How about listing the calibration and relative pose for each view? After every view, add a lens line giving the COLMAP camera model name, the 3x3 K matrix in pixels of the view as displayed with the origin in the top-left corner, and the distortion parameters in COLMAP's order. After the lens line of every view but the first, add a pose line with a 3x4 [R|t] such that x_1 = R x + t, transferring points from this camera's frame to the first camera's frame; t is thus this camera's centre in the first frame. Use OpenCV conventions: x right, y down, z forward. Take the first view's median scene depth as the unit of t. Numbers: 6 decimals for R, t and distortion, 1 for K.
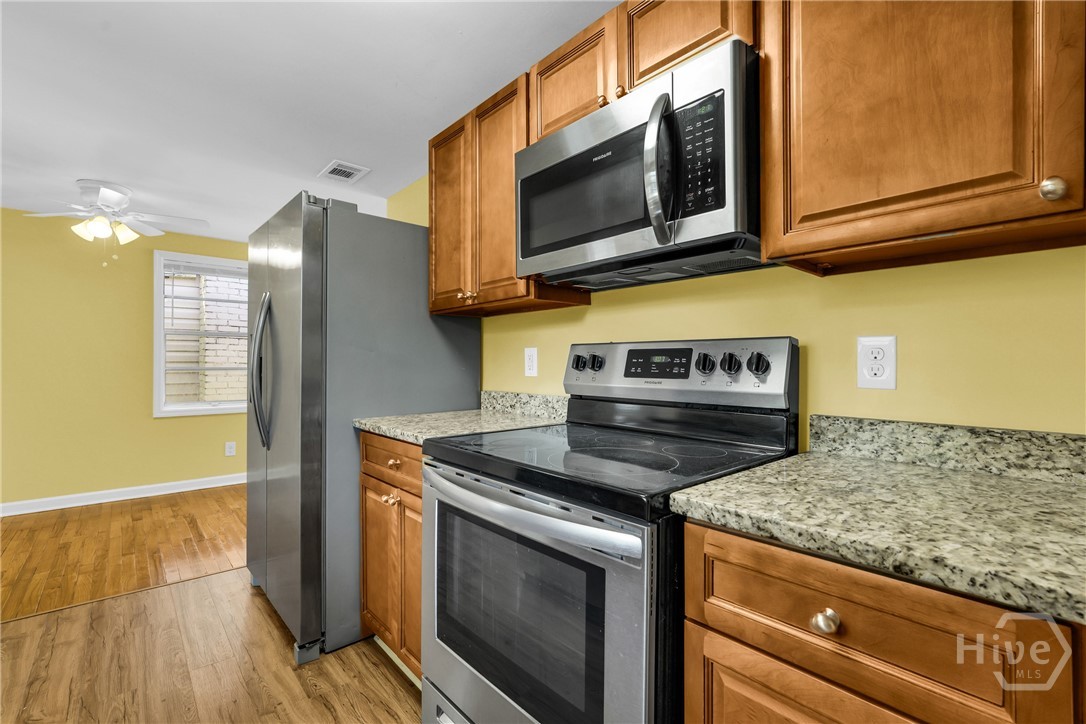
lens RADIAL K [[486.8, 0, 538.9], [0, 486.8, 364.1], [0, 0, 1]] dist [-0.000036, 0.000410]
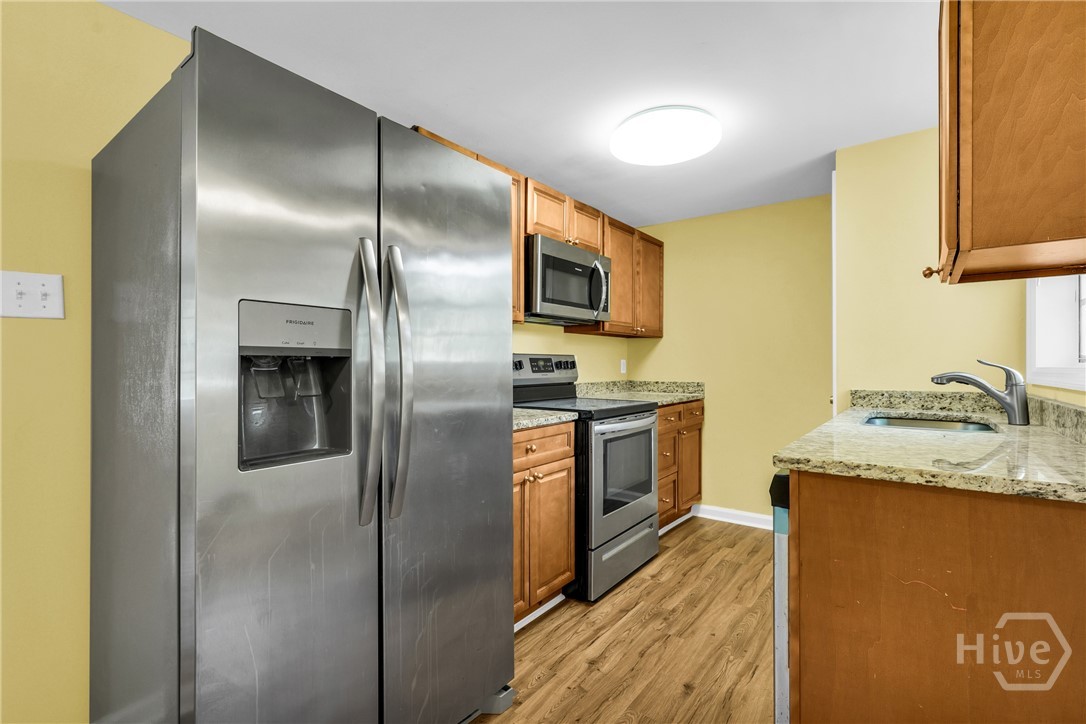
lens RADIAL K [[486.8, 0, 538.9], [0, 486.8, 364.1], [0, 0, 1]] dist [-0.000036, 0.000410]
pose [[-0.198808, 0.002073, 0.980036, -1.646502], [0.009259, 0.999957, -0.000237, -0.005849], [-0.979995, 0.009028, -0.198819, 1.342159]]
